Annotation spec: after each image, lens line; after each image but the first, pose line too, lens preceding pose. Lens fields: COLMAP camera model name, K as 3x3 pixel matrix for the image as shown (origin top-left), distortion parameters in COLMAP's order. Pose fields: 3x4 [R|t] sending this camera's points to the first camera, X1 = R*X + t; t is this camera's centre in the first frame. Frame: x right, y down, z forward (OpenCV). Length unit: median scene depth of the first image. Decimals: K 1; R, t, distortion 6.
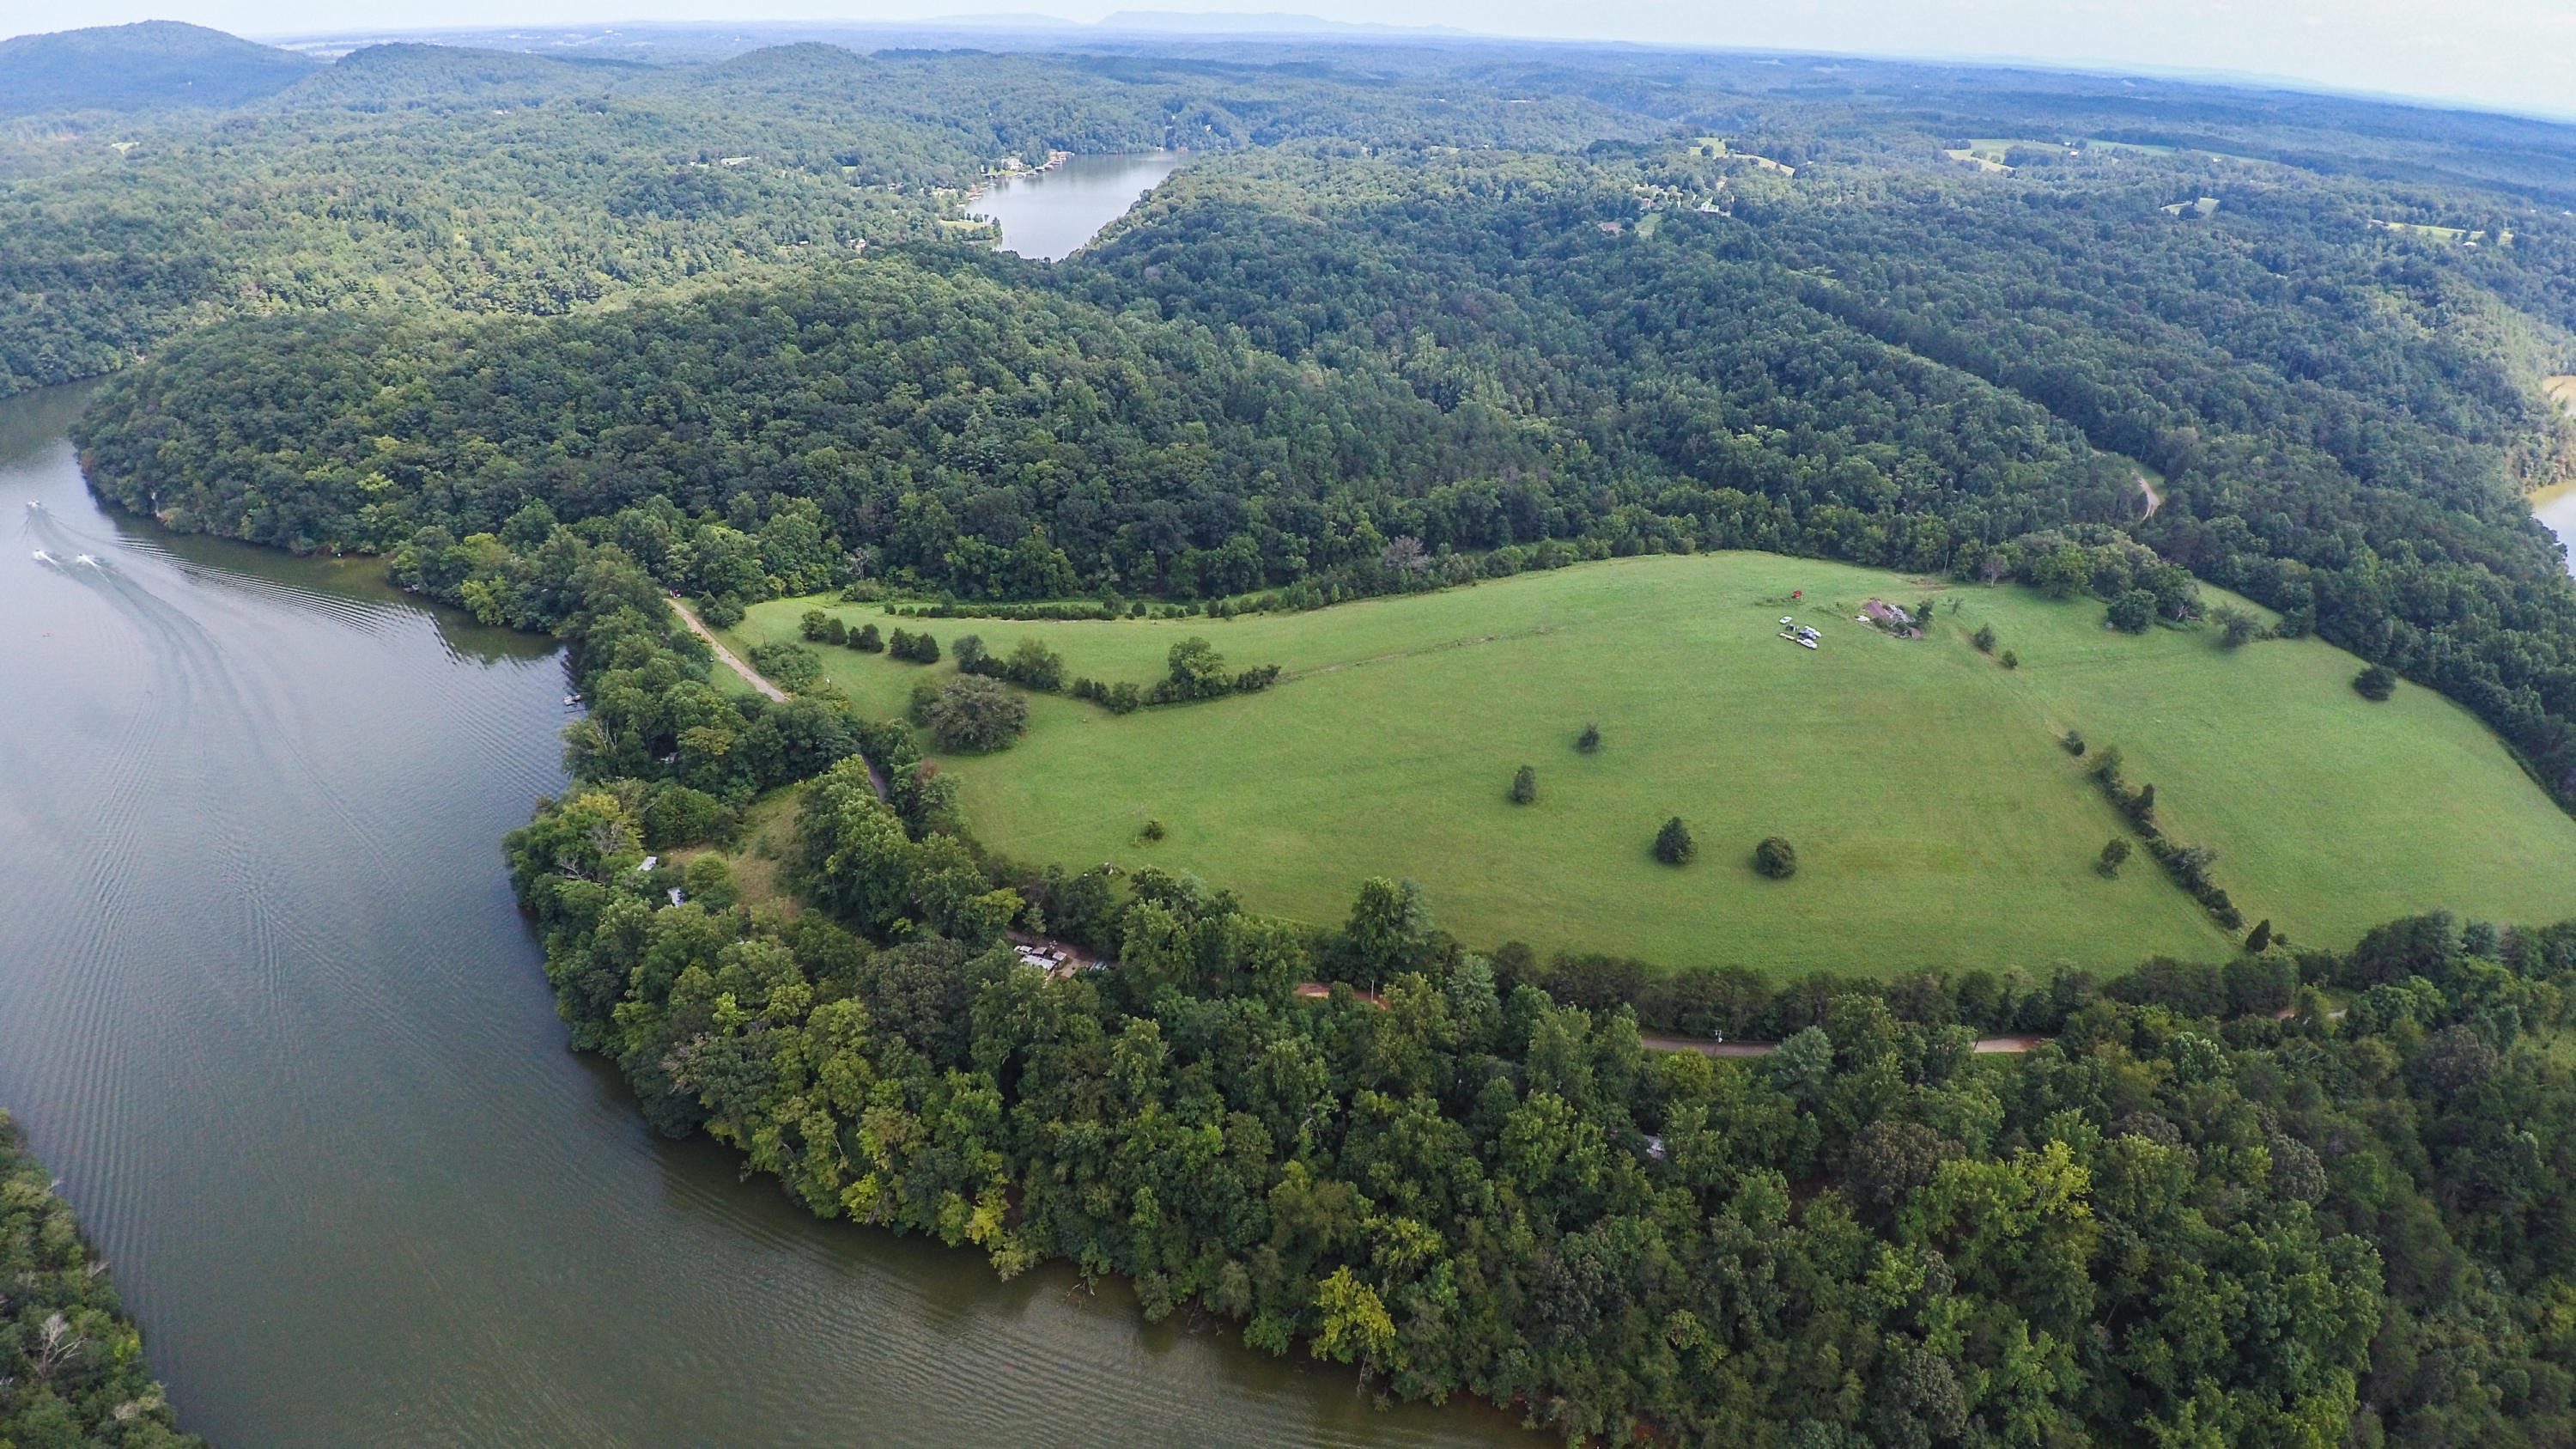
lens RADIAL K [[1318.1, 0, 1295.6], [0, 1318.1, 707.3], [0, 0, 1]] dist [-0.033026, -0.023328]
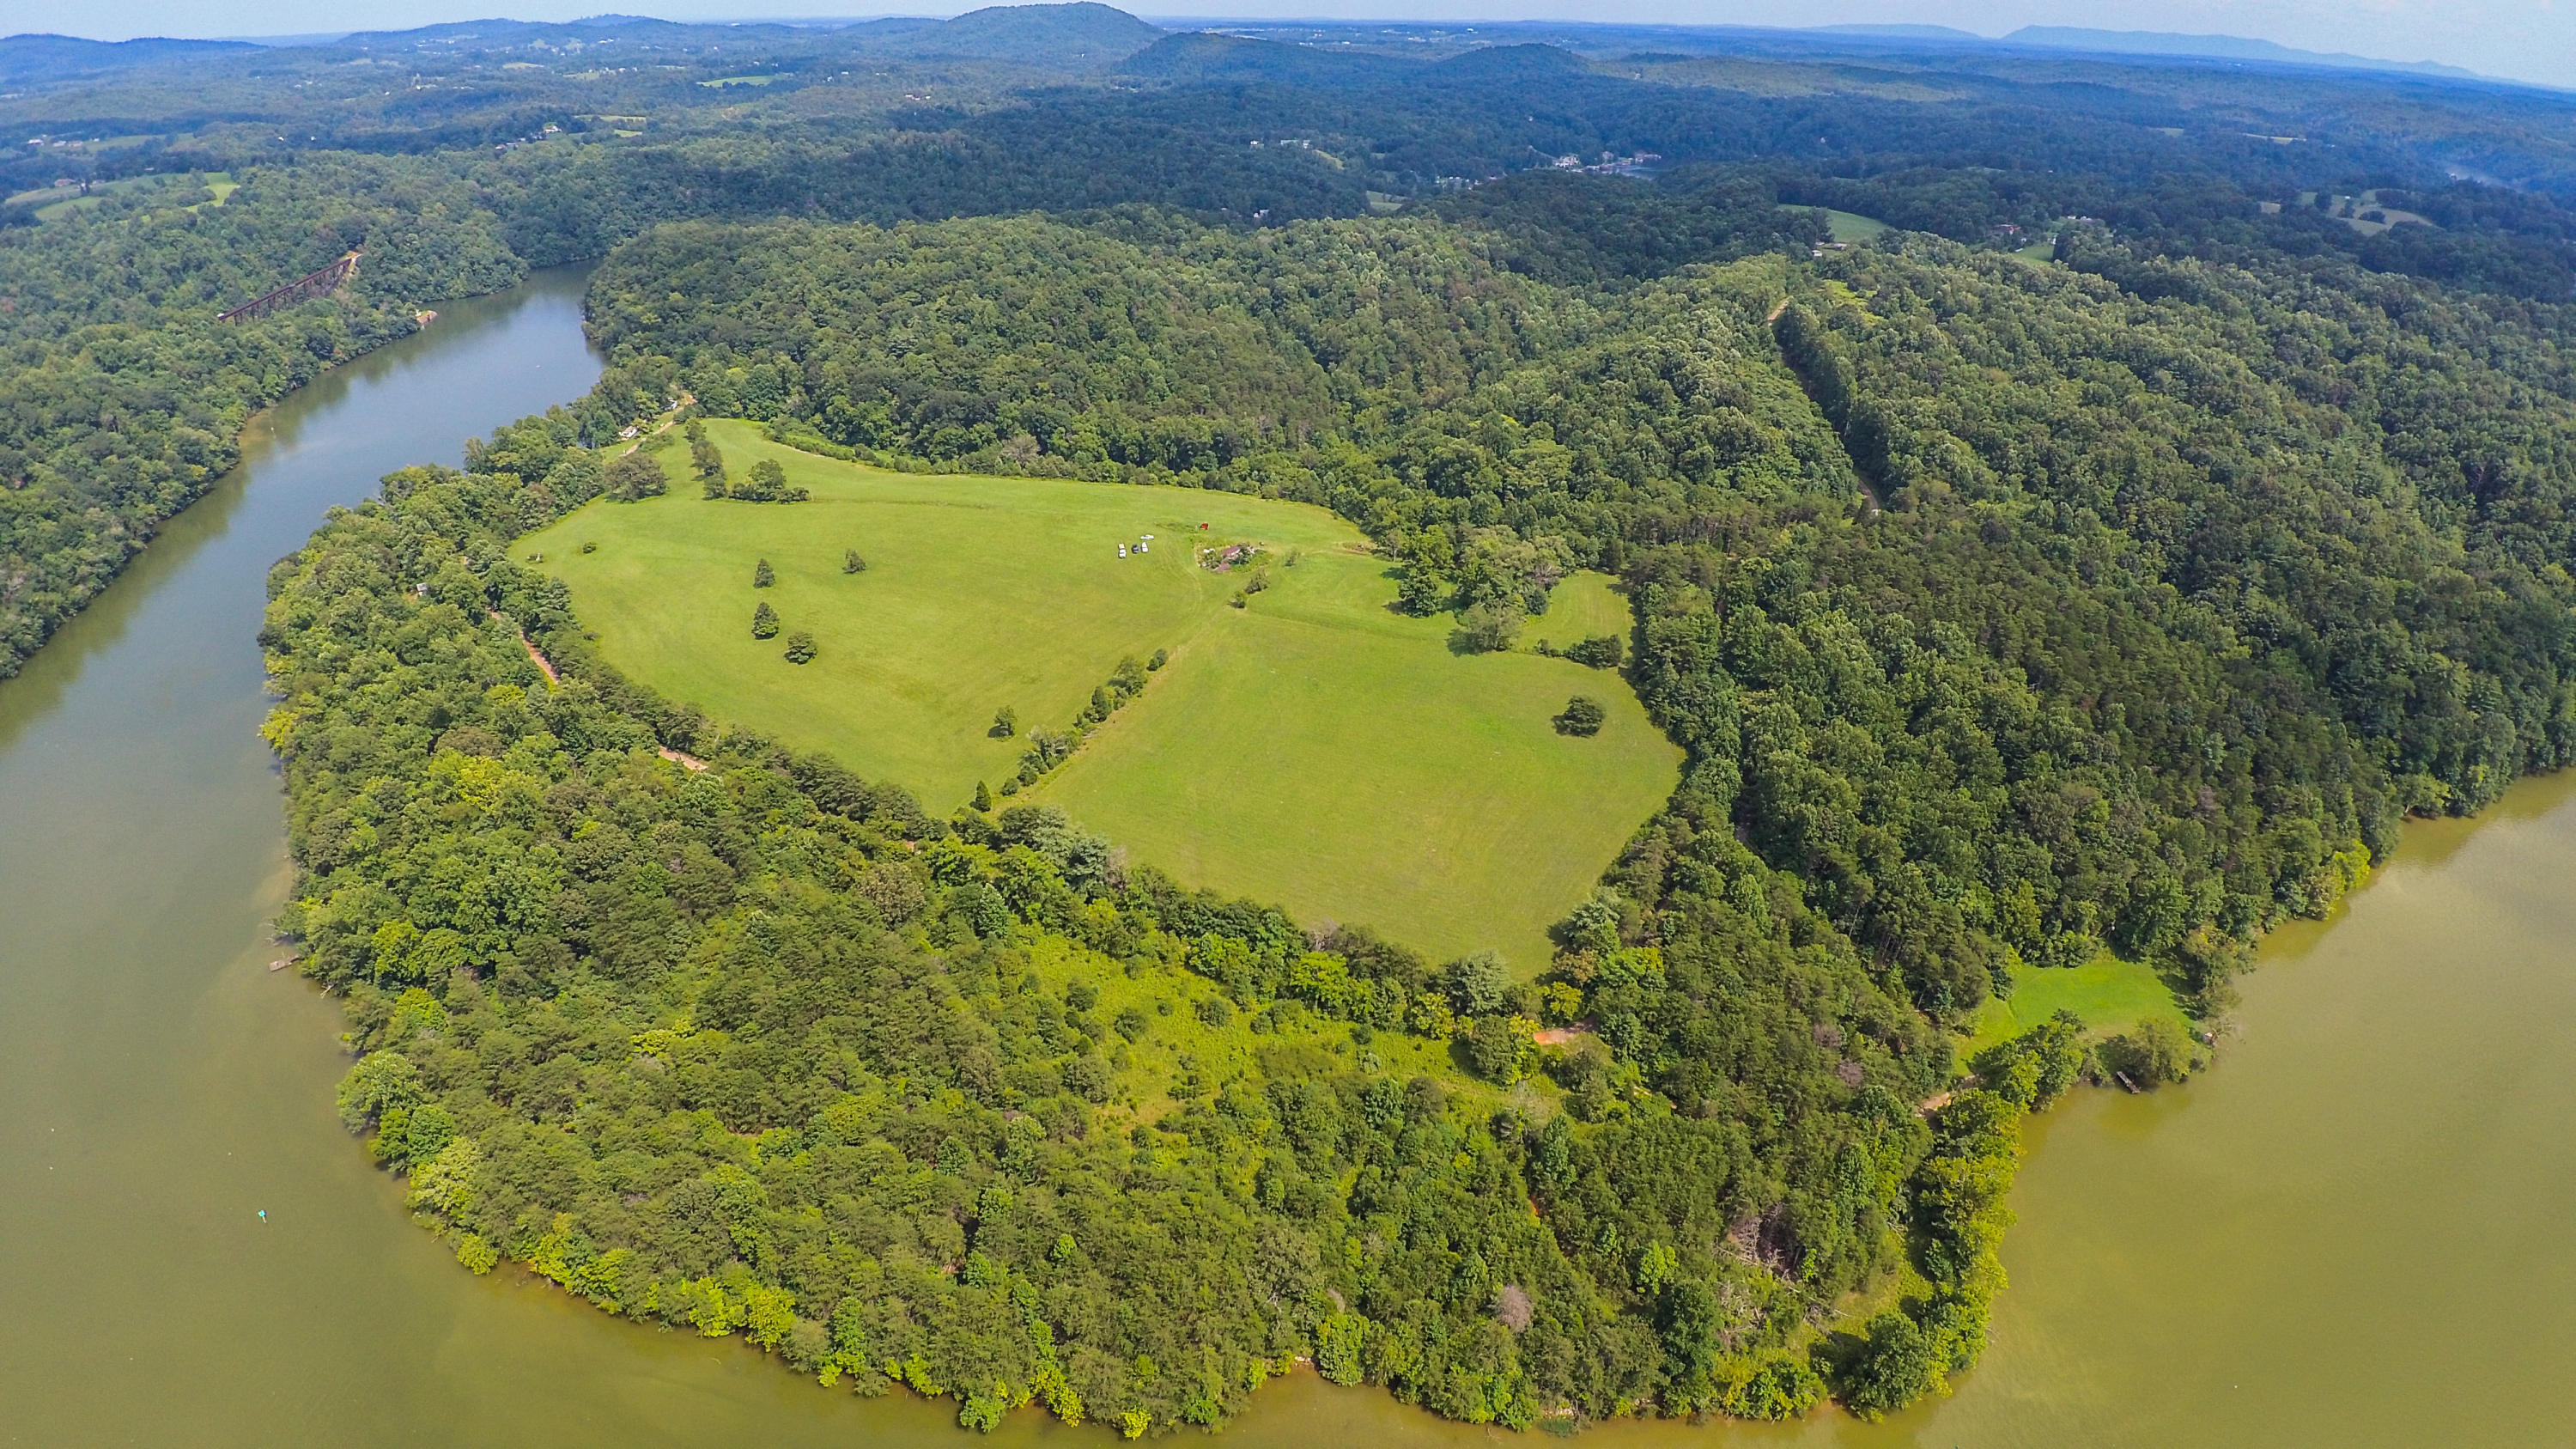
lens RADIAL K [[1318.1, 0, 1295.6], [0, 1318.1, 707.3], [0, 0, 1]] dist [-0.033026, -0.023328]
pose [[0.820453, 0.254910, -0.511740, 0.927710], [-0.256522, 0.964076, 0.068957, -0.030617], [0.510934, 0.074696, 0.856369, 0.077485]]
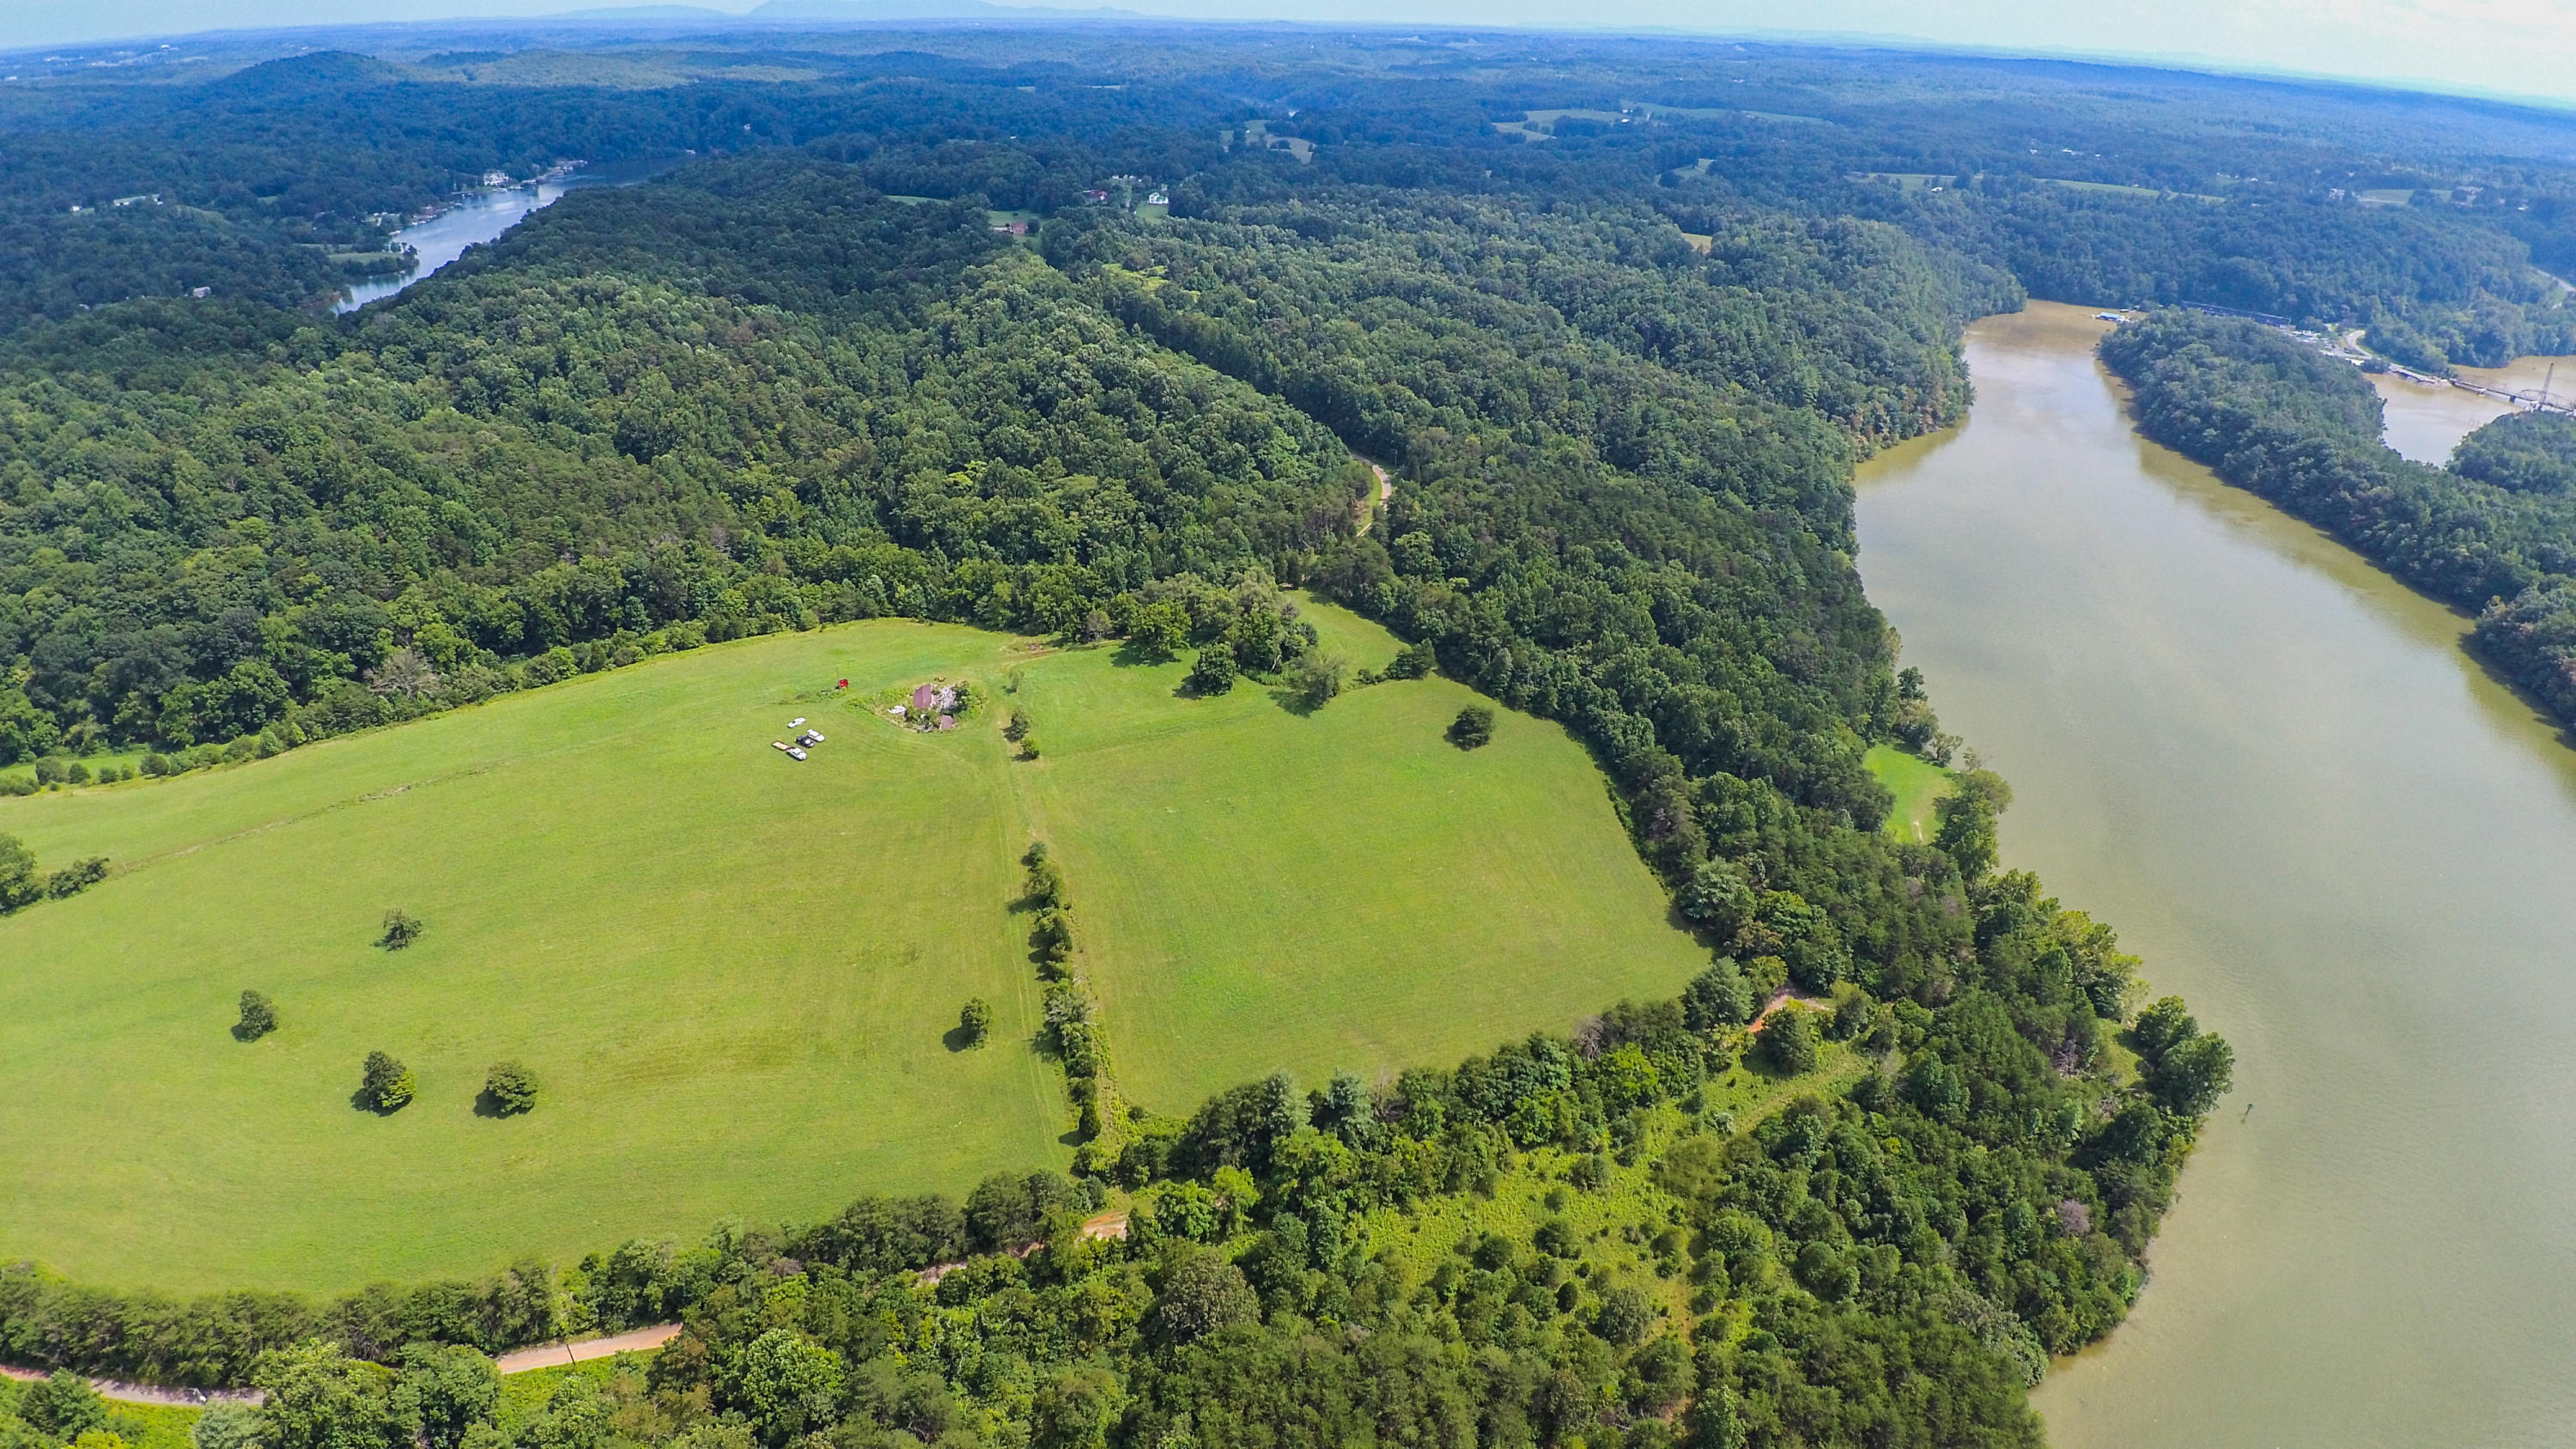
lens RADIAL K [[1318.1, 0, 1295.6], [0, 1318.1, 707.3], [0, 0, 1]] dist [-0.033026, -0.023328]
pose [[0.977235, -0.103303, 0.185311, 0.446583], [0.101144, 0.994648, 0.021093, -0.051875], [-0.186499, -0.001870, 0.982453, 0.090477]]
